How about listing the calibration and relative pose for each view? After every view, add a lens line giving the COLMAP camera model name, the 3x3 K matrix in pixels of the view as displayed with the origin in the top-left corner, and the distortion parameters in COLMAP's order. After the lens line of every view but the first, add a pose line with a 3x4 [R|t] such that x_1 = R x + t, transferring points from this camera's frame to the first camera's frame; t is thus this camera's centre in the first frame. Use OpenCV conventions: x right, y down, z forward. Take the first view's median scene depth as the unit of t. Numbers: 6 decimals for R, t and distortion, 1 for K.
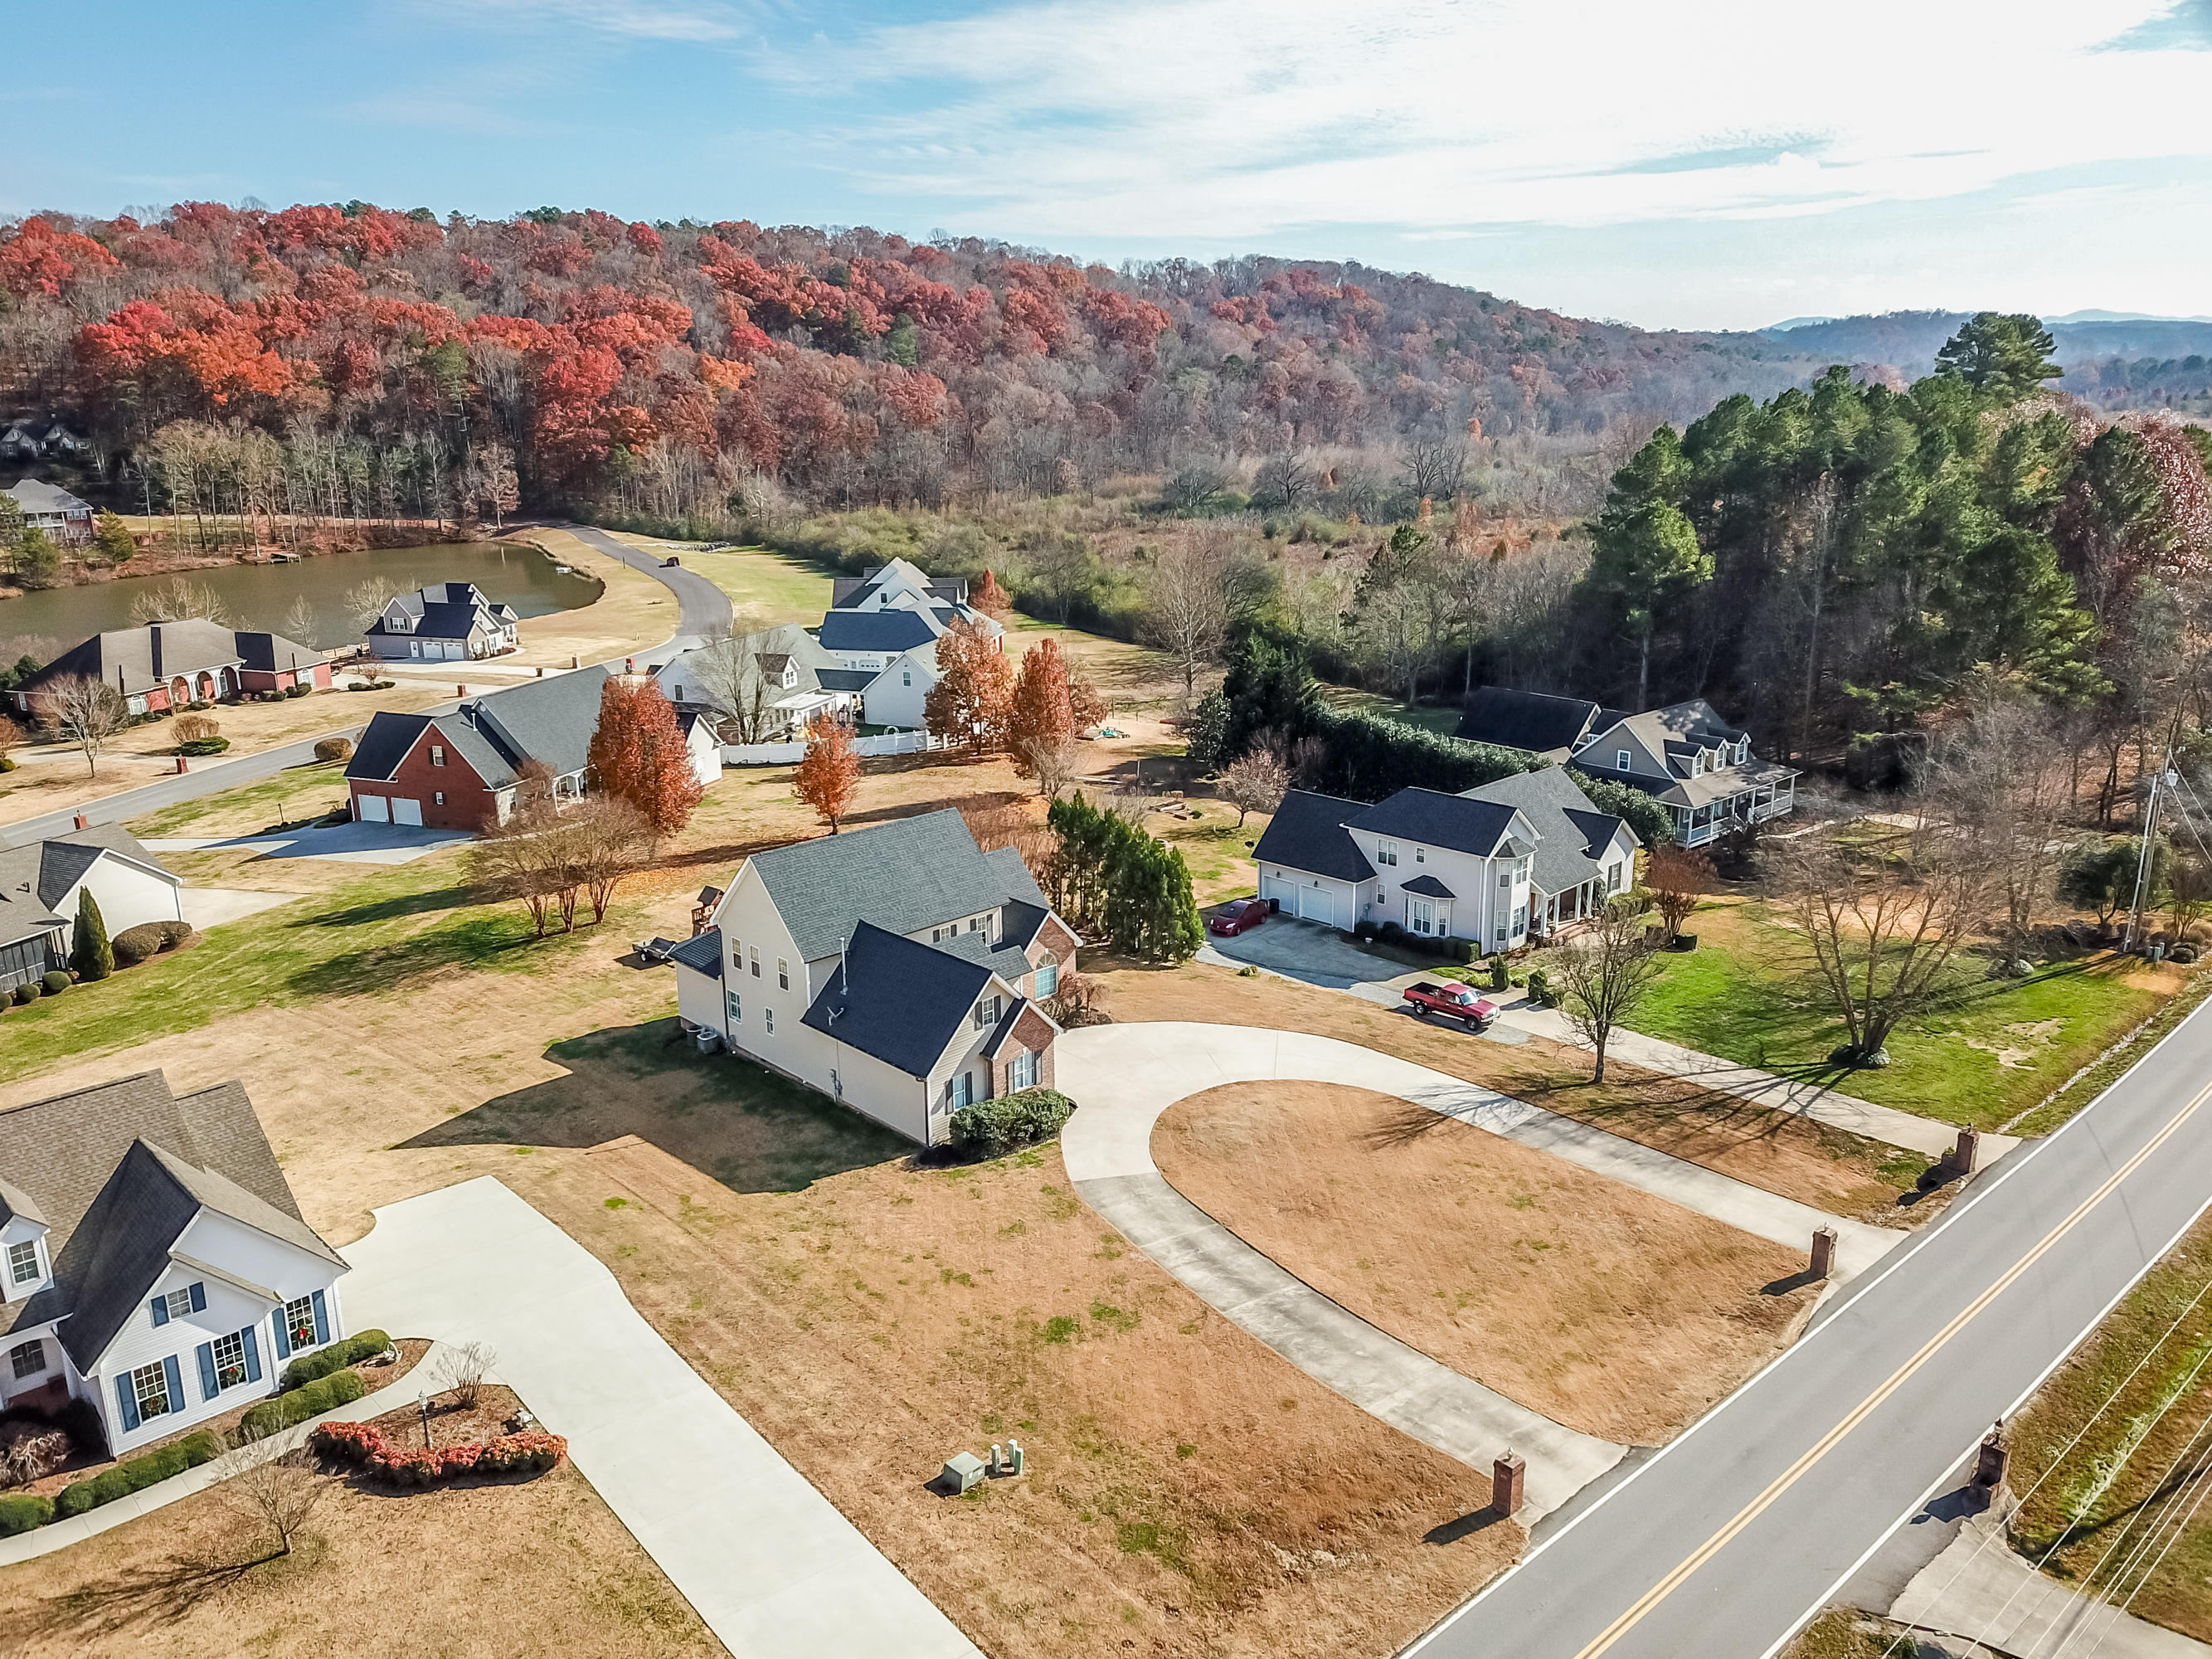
lens RADIAL K [[1668.0, 0, 1106.0], [0, 1668.0, 829.5], [0, 0, 1]] dist [0.025010, 0.013460]
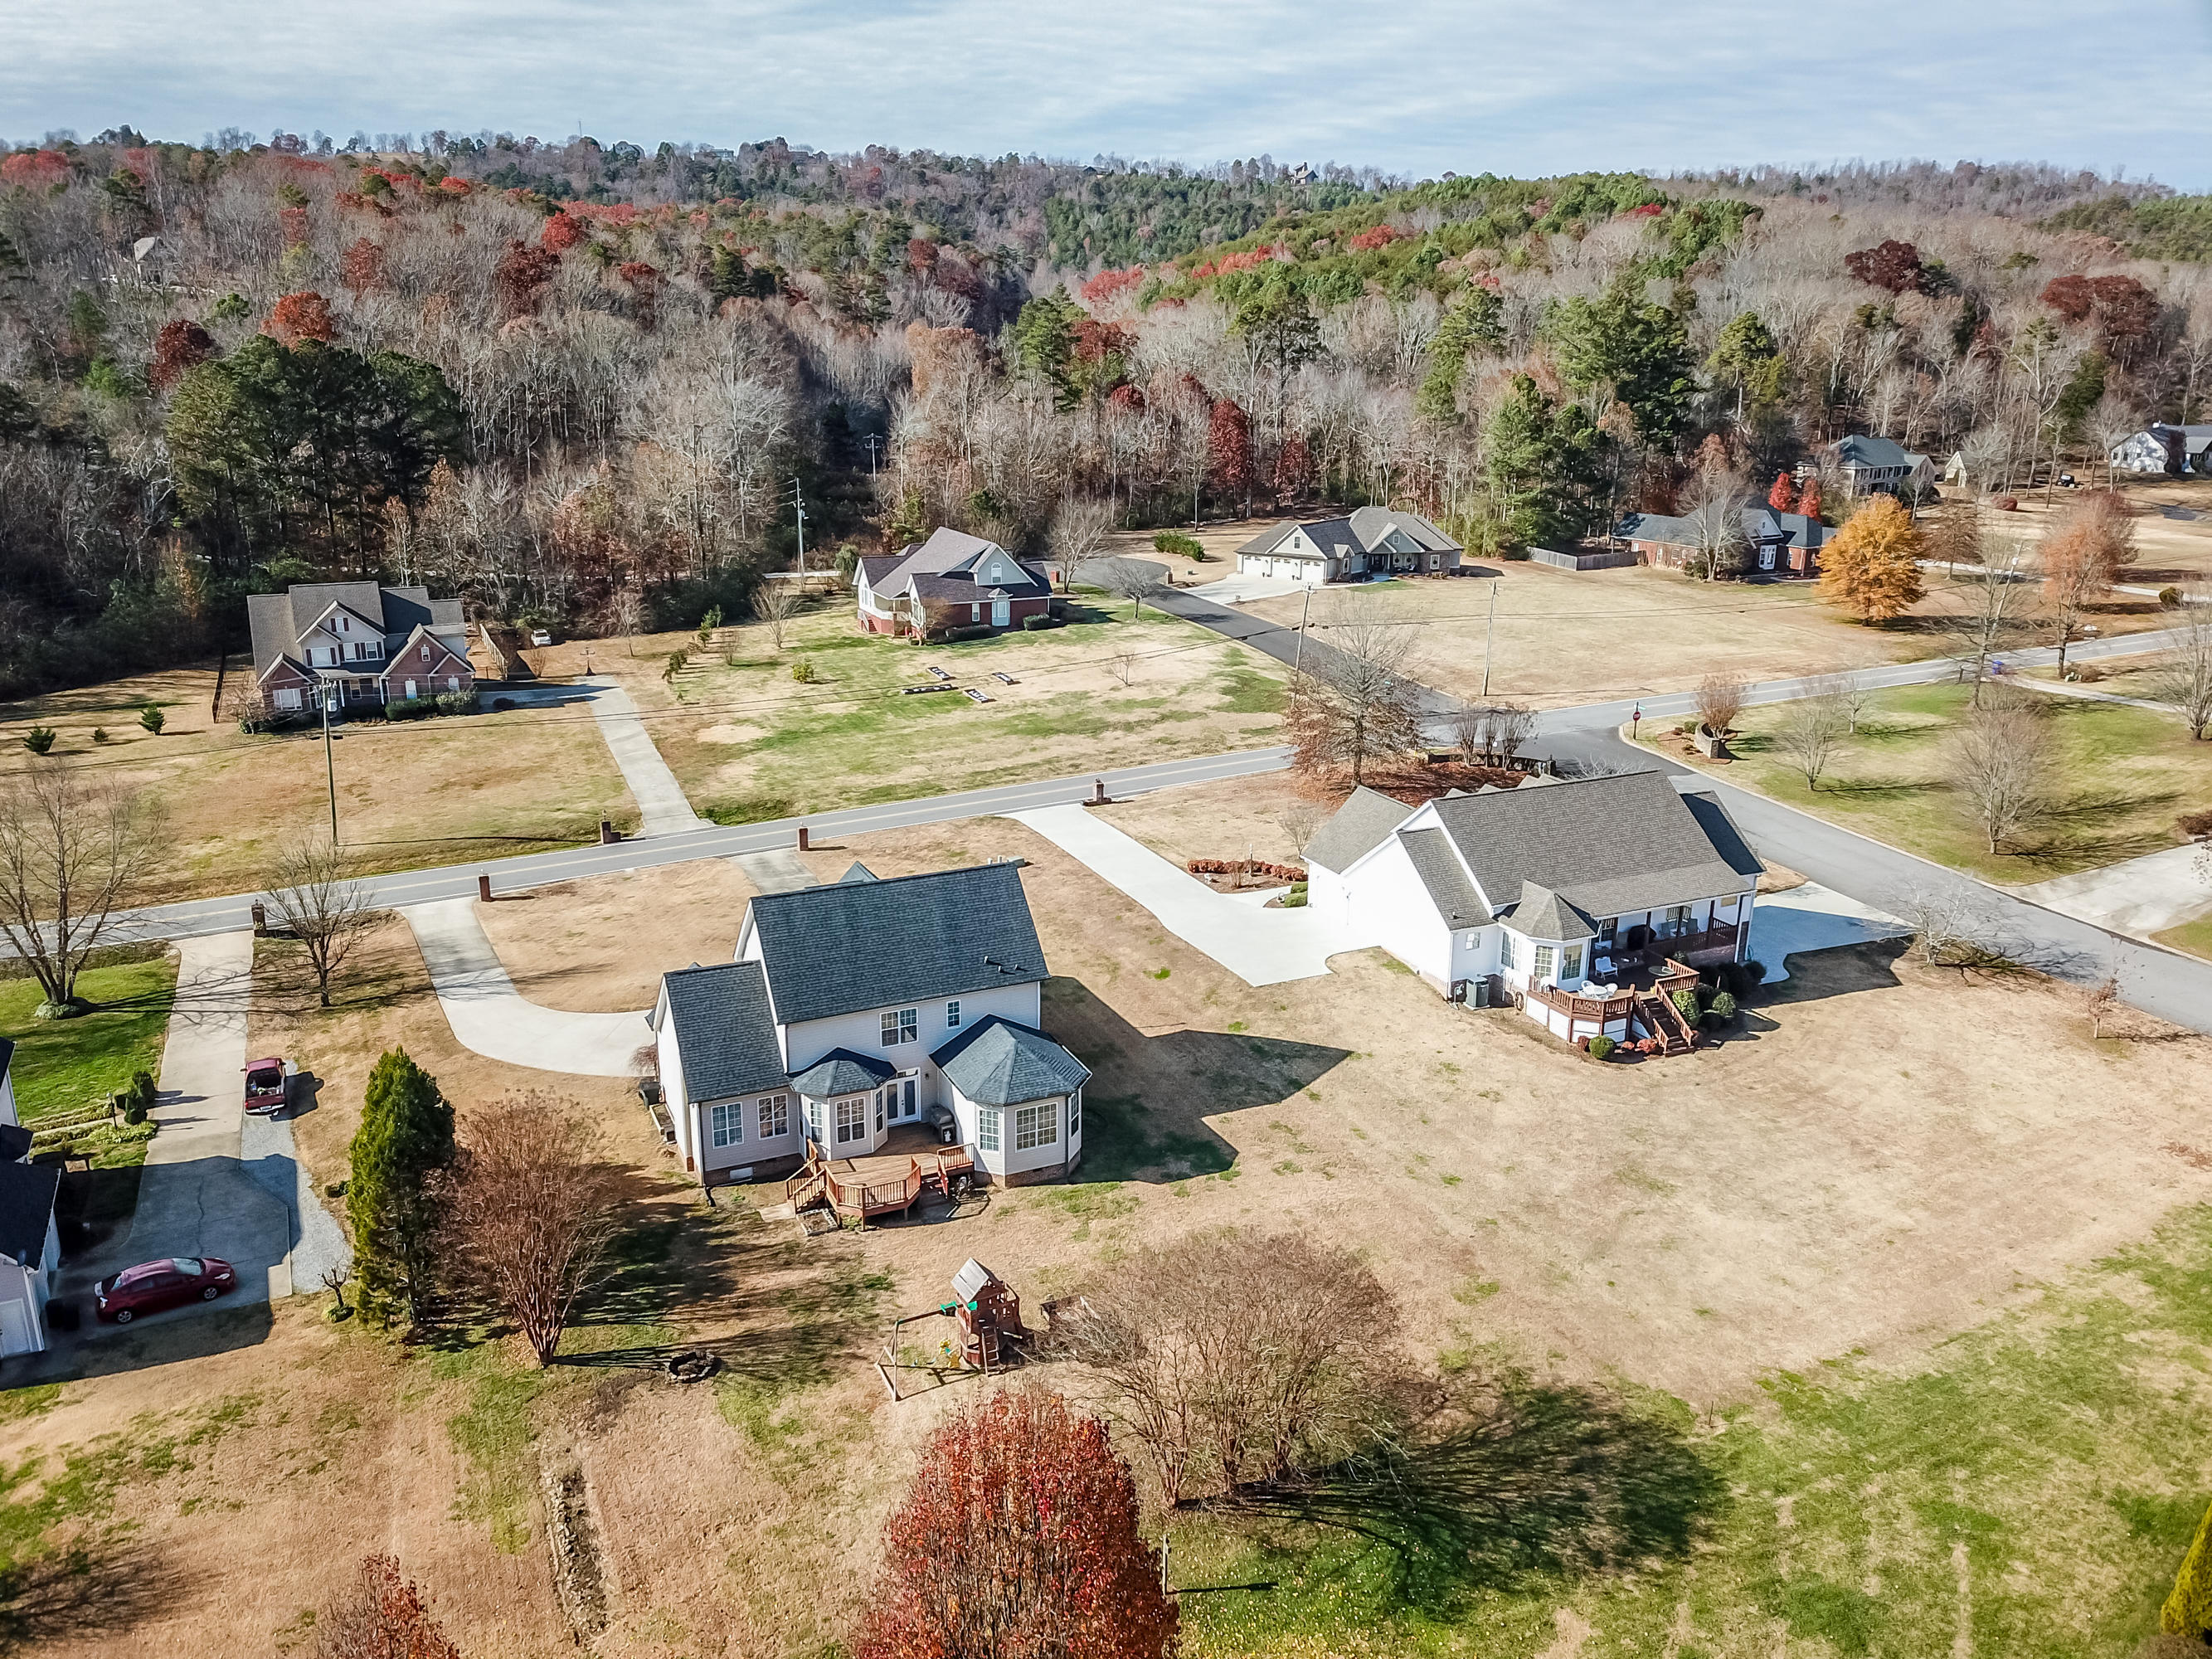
lens RADIAL K [[1654.6, 0, 1106.0], [0, 1654.6, 829.5], [0, 0, 1]] dist [0.036249, -0.011156]
pose [[-0.947817, -0.073648, 0.310192, -0.436177], [0.102034, 0.851705, 0.513992, -0.380353], [-0.302046, 0.518821, -0.799746, 1.344304]]
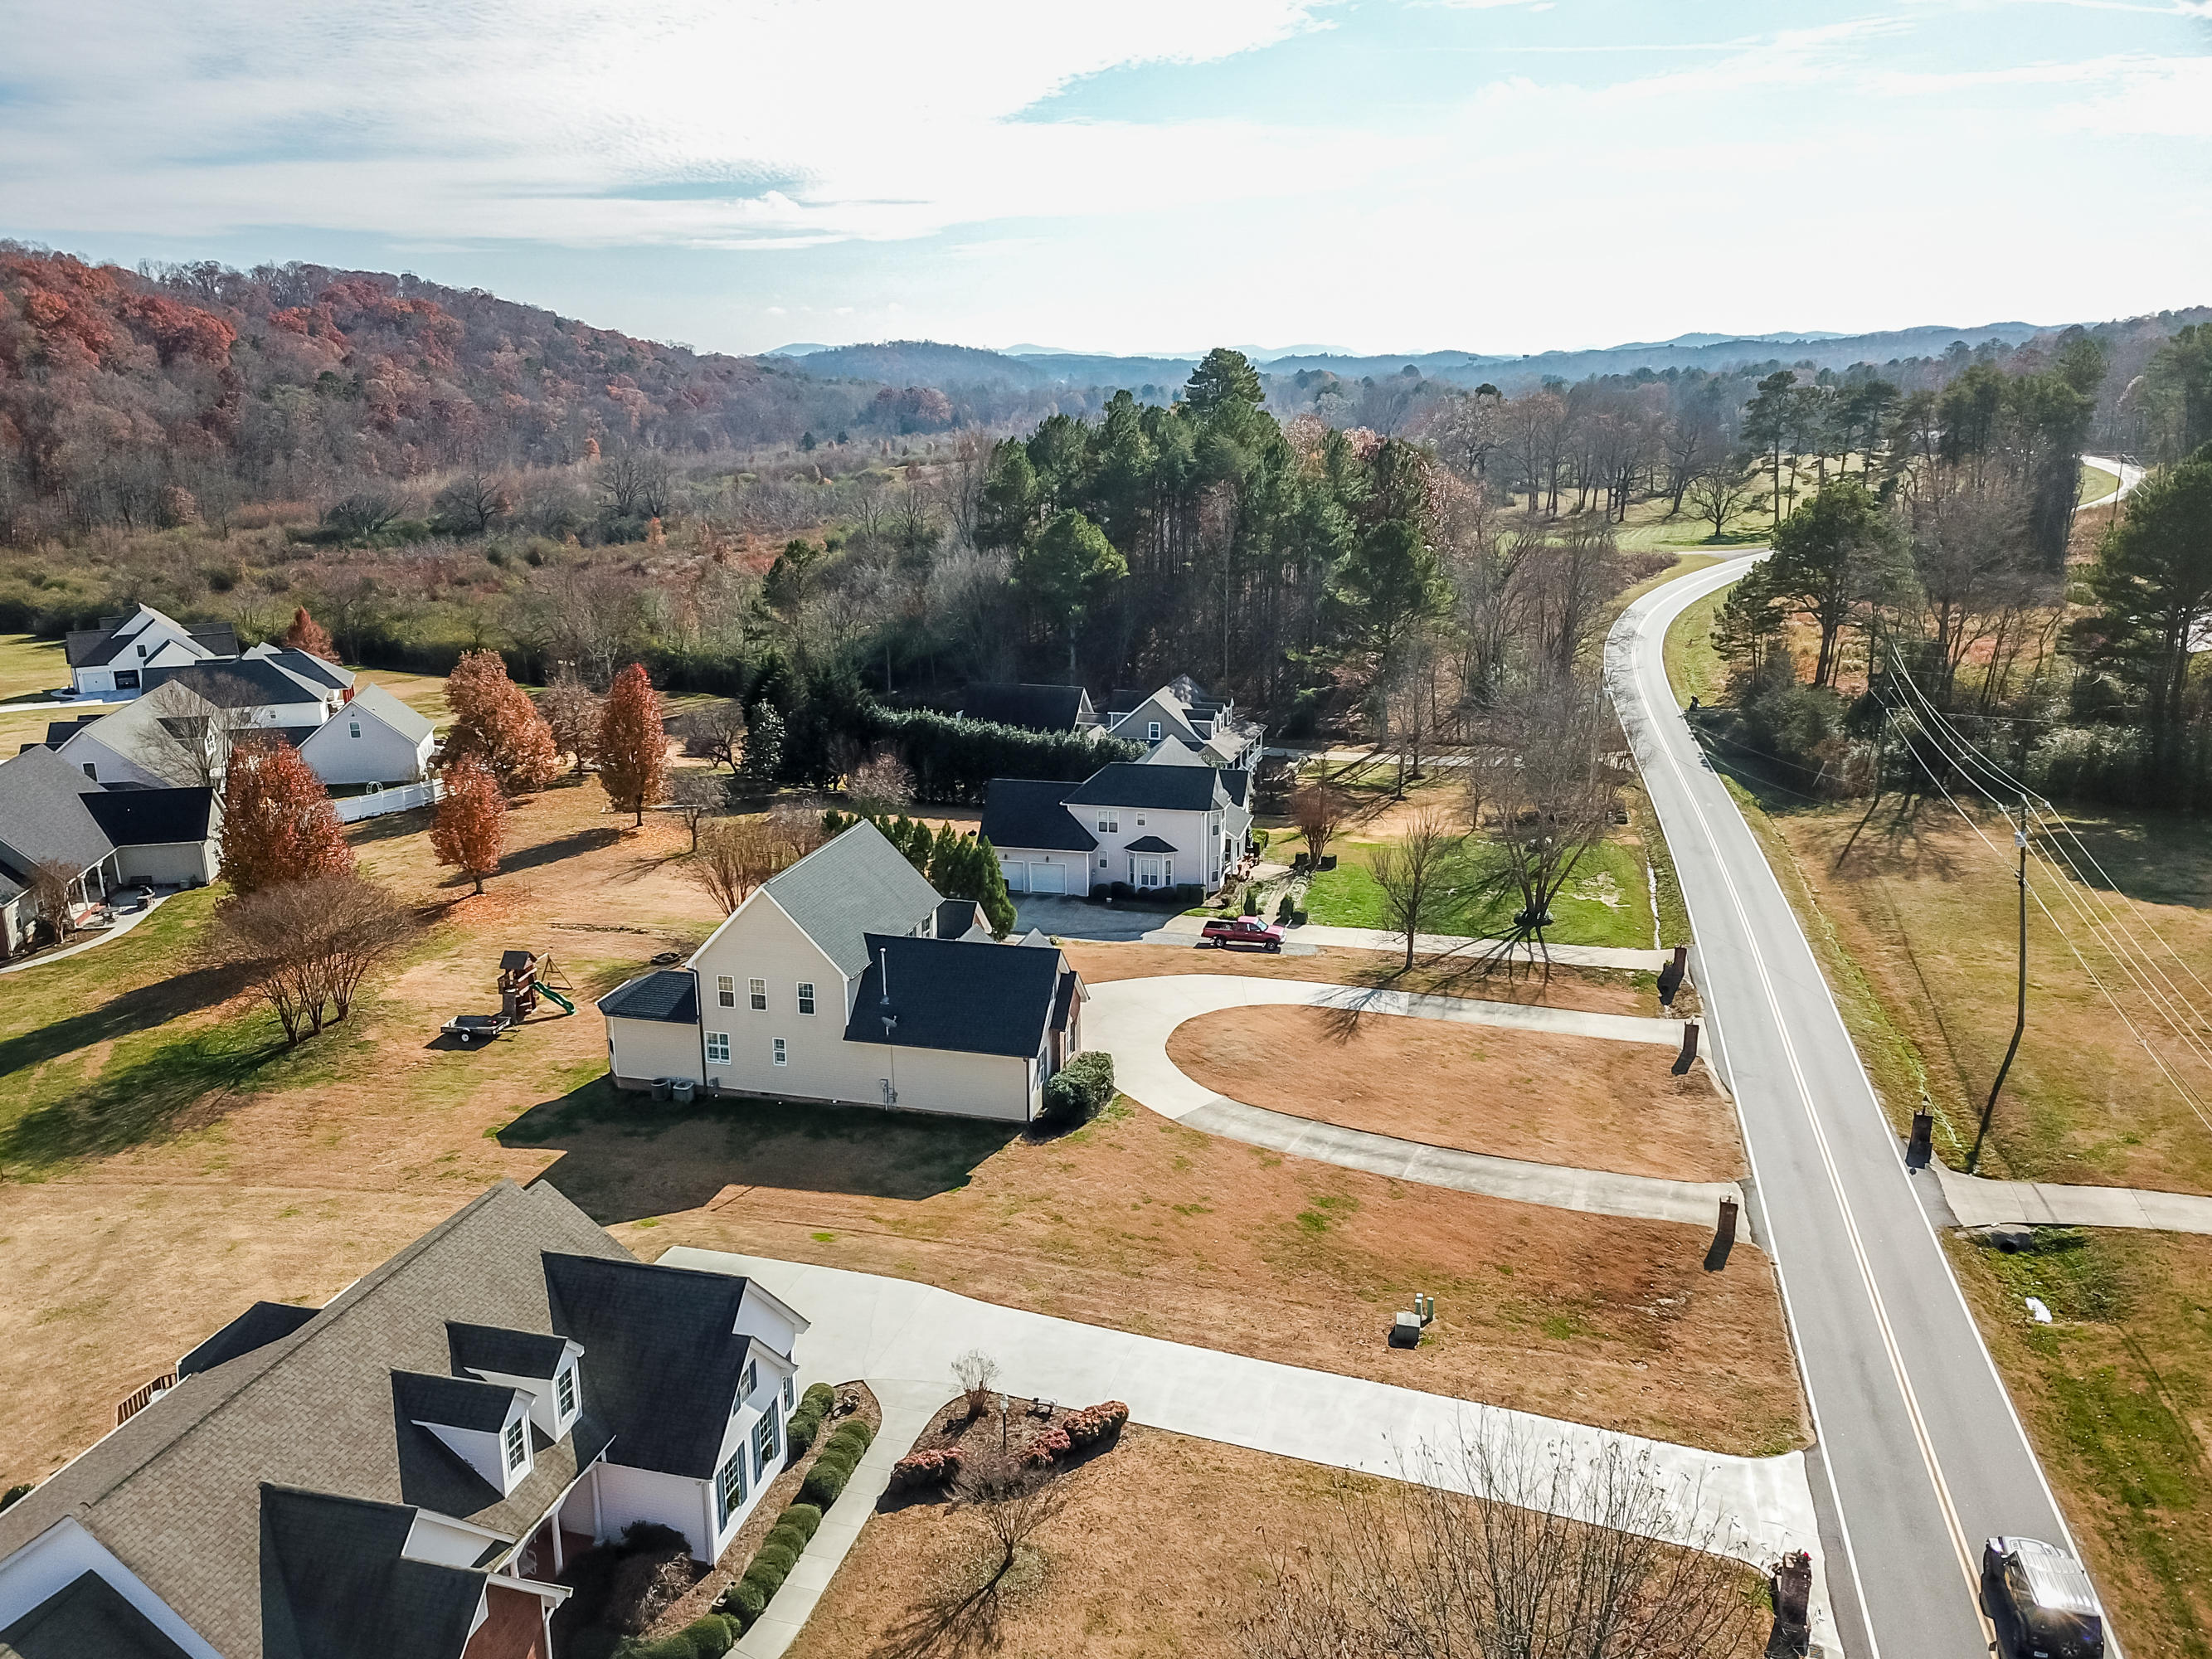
lens RADIAL K [[1646.9, 0, 1106.0], [0, 1646.9, 829.5], [0, 0, 1]] dist [0.035275, -0.003498]
pose [[0.854355, -0.132775, 0.502443, -0.402134], [0.137045, 0.990151, 0.028624, -0.013154], [-0.501295, 0.044403, 0.864136, 0.041569]]
